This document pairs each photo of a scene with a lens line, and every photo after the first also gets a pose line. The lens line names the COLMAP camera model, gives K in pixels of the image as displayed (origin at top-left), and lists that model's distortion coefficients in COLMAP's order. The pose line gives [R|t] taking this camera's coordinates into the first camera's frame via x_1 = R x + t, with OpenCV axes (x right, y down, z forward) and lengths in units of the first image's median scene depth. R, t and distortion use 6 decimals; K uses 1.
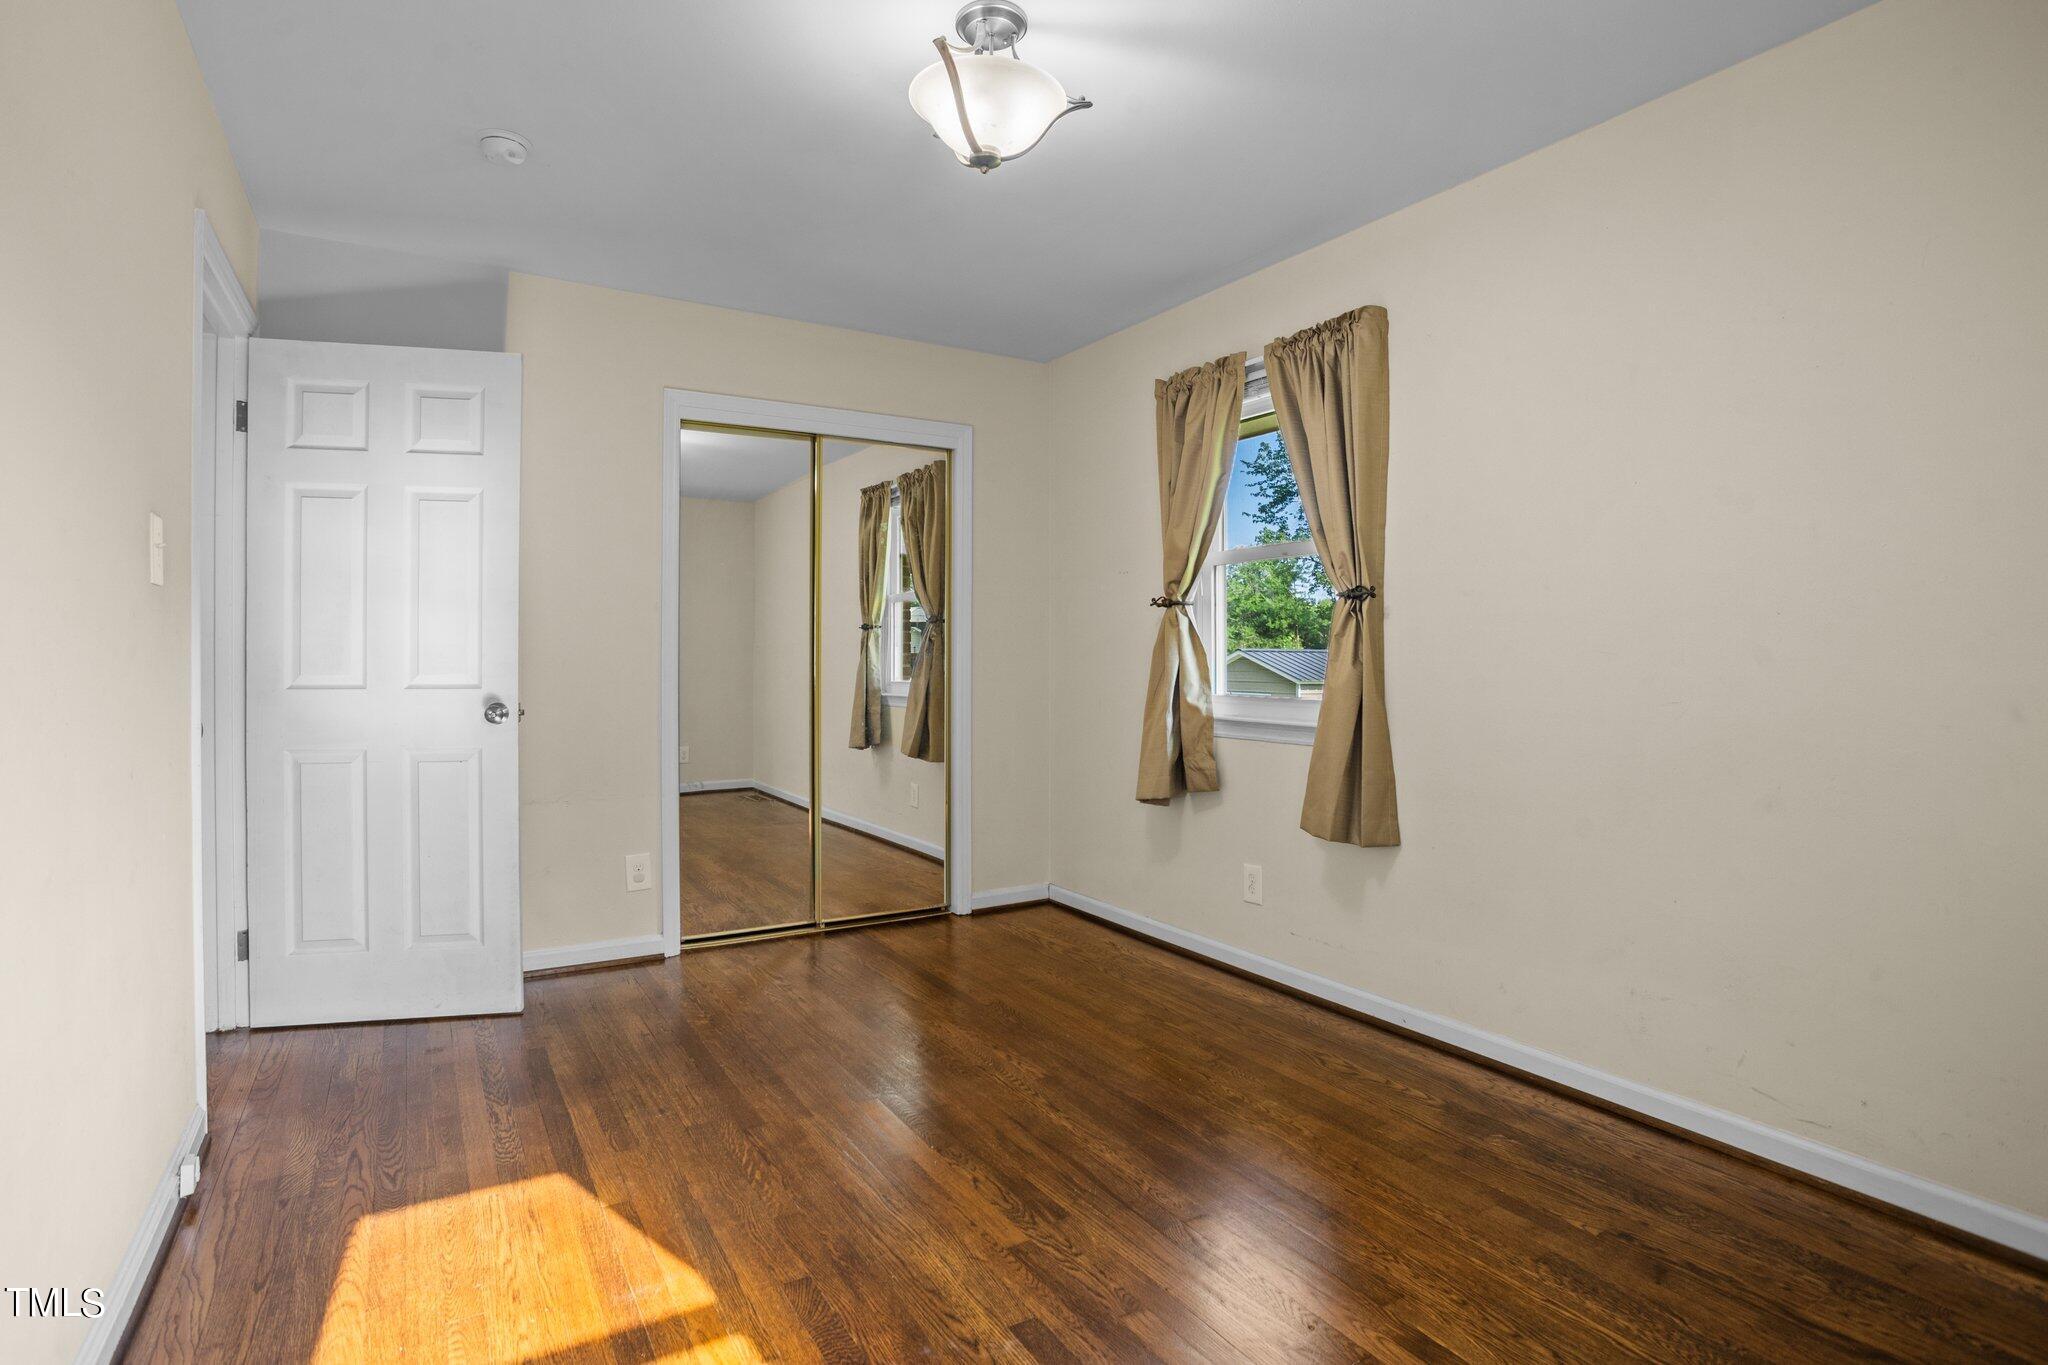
lens RADIAL K [[1008.9, 0, 1014.3], [0, 1008.9, 684.7], [0, 0, 1]] dist [-0.063972, 0.037753]
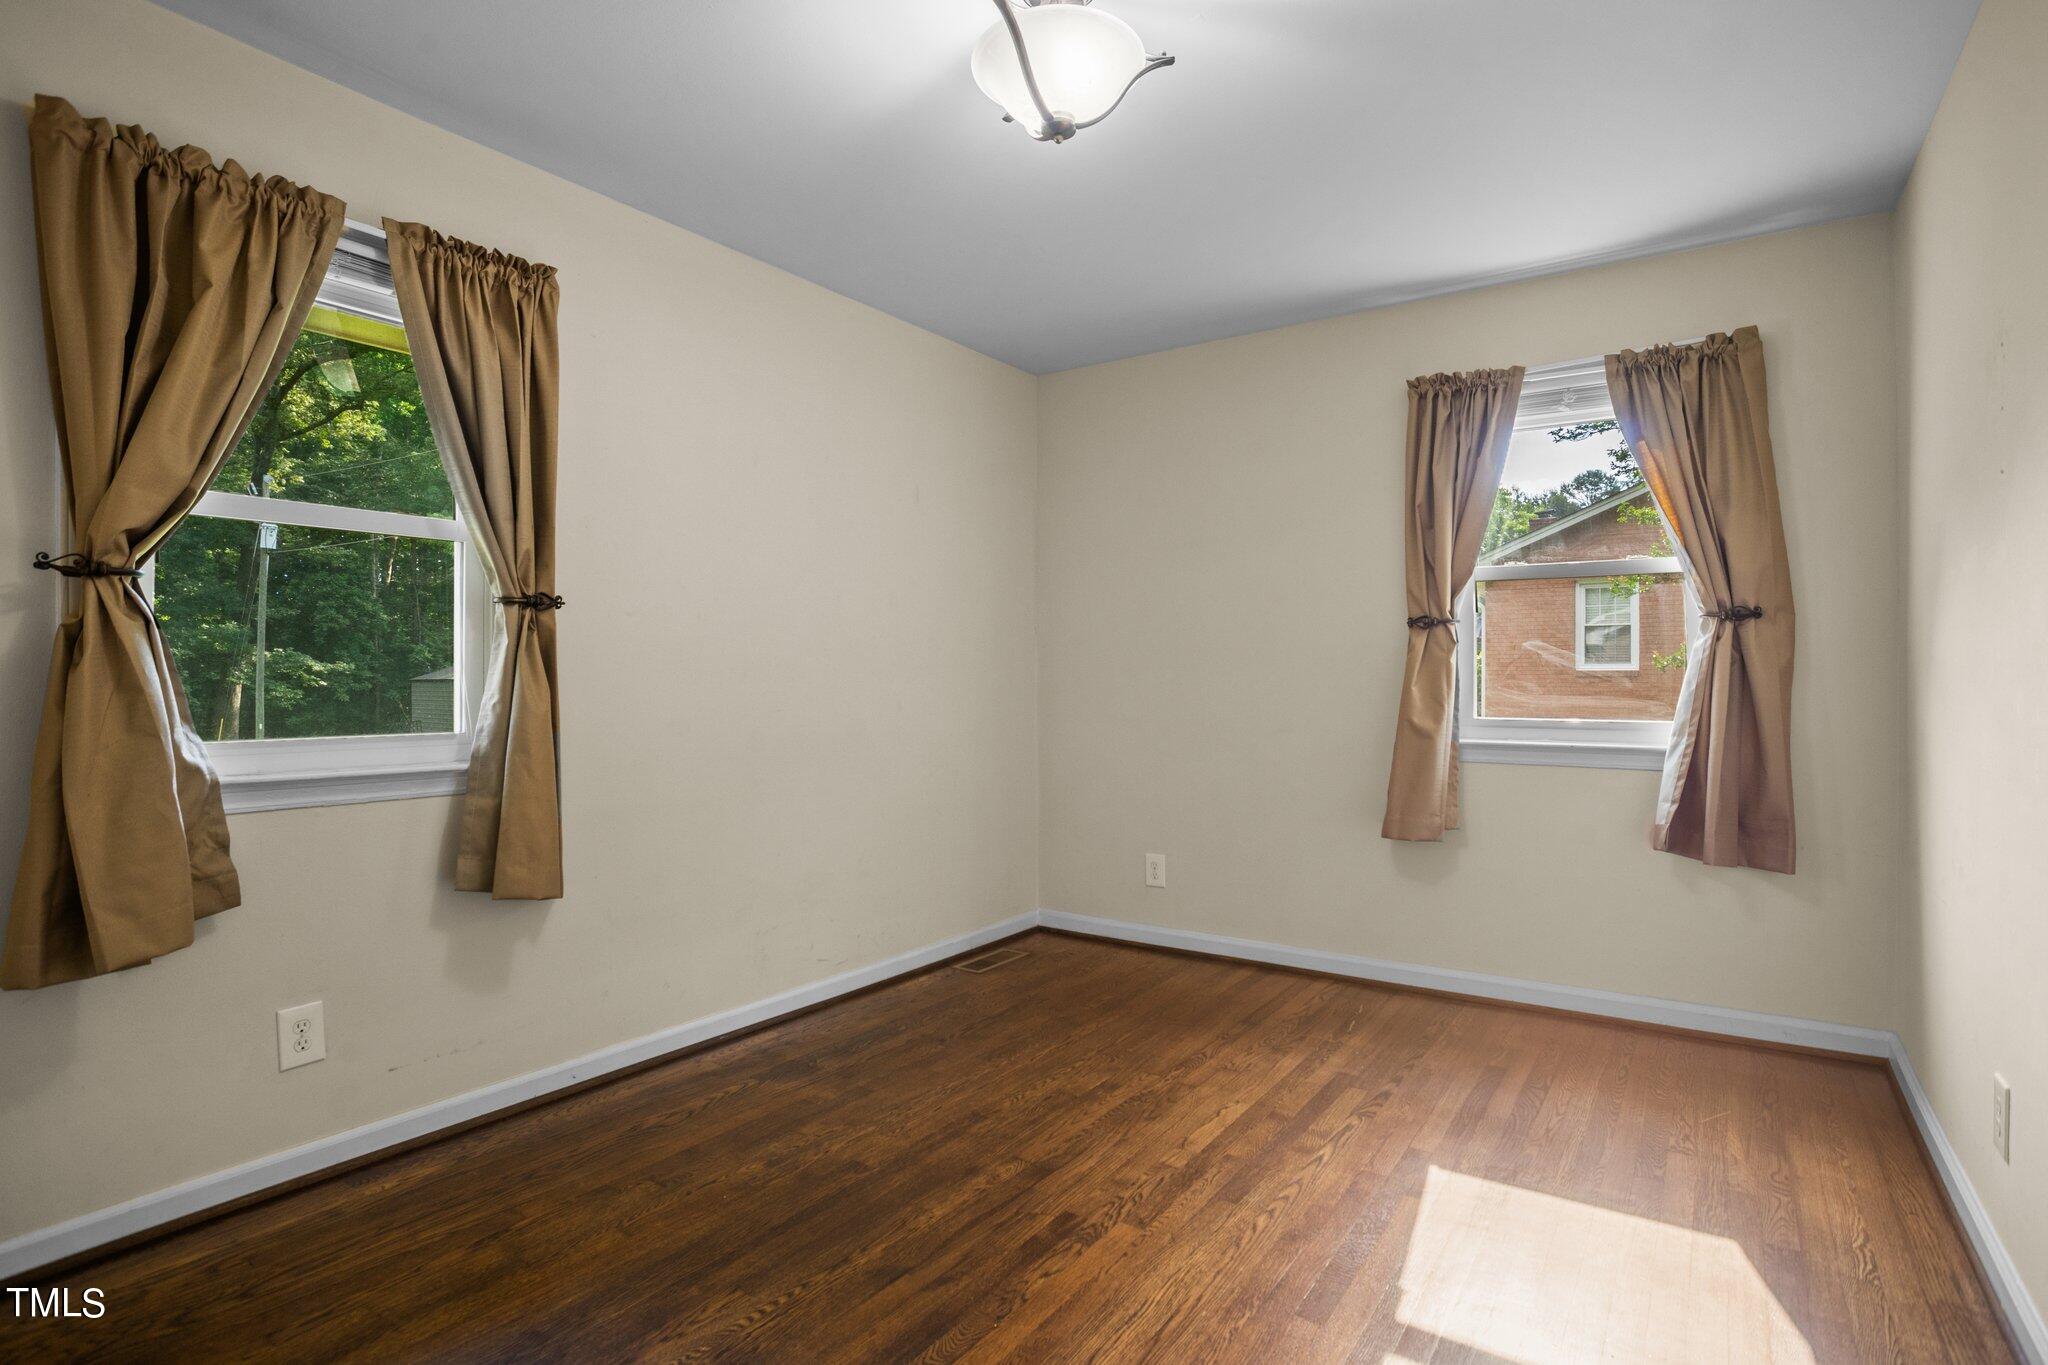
lens RADIAL K [[994.4, 0, 1013.7], [0, 994.4, 680.5], [0, 0, 1]] dist [-0.064333, 0.034629]
pose [[-0.382446, -0.000349, 0.923978, -0.672583], [0.019756, 0.999768, 0.008555, -0.029317], [-0.923767, 0.021526, -0.382351, 1.096548]]
